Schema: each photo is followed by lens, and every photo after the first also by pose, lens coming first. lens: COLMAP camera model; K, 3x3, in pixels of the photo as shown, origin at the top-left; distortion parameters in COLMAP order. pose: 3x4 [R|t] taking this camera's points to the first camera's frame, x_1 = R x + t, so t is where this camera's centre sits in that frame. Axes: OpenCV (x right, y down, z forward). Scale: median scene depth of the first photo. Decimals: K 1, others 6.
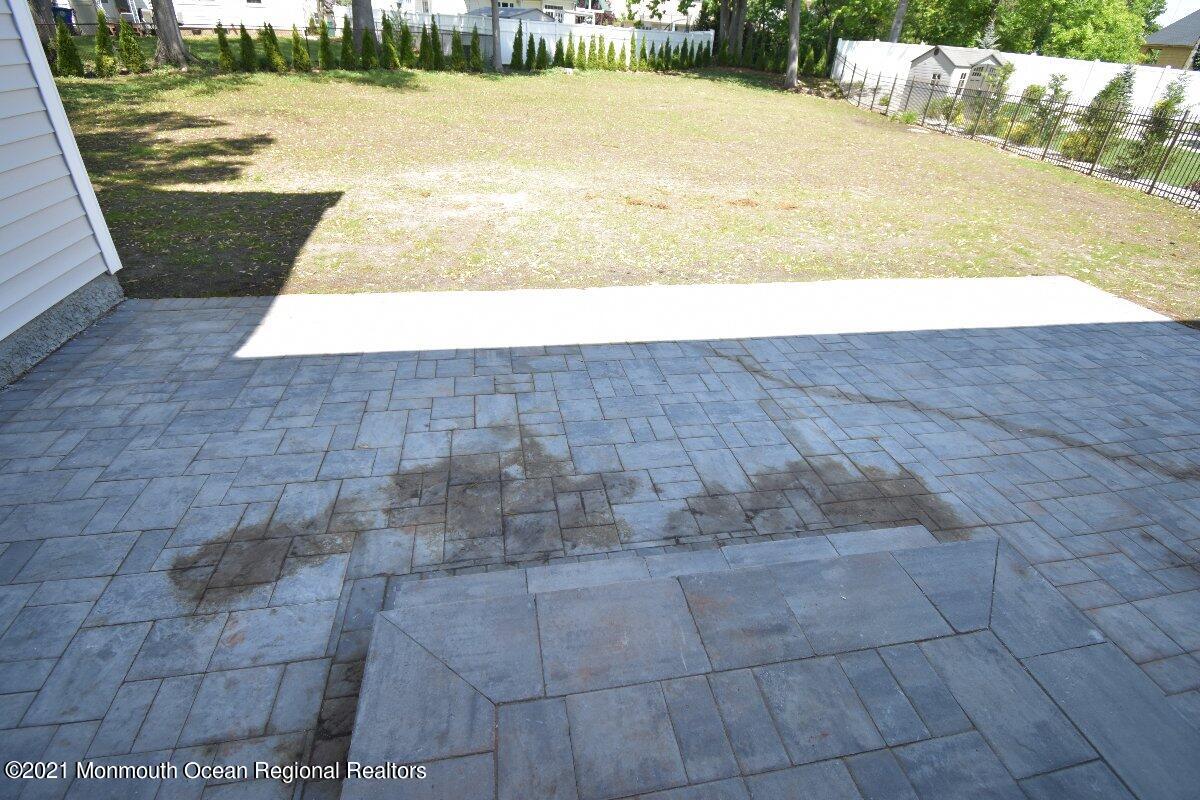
lens RADIAL K [[570.3, 0, 600.0], [0, 570.3, 400.0], [0, 0, 1]] dist [0.017086, -0.025049]
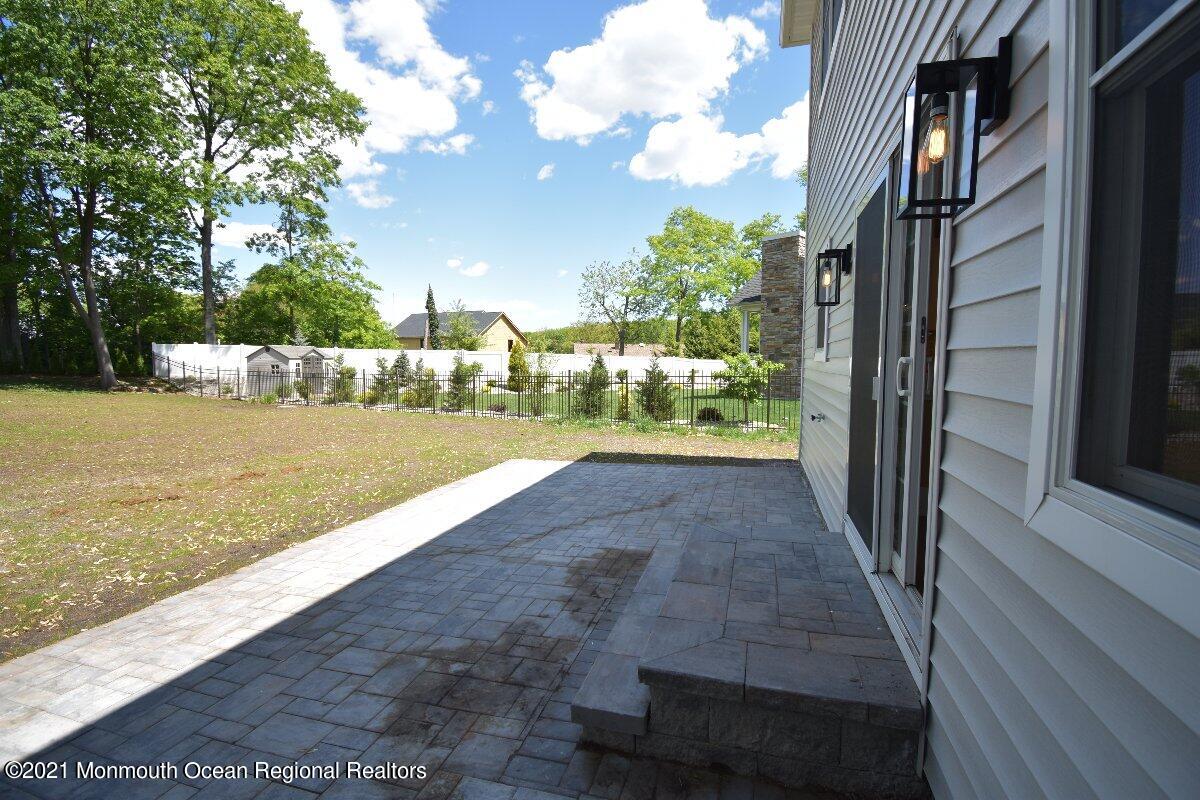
lens RADIAL K [[533.9, 0, 600.7], [0, 533.9, 397.1], [0, 0, 1]] dist [0.023282, -0.028536]
pose [[0.455412, -0.107904, 0.883717, -0.680541], [0.488570, 0.860093, -0.146759, -0.030698], [-0.744244, 0.498594, 0.444416, 0.047752]]
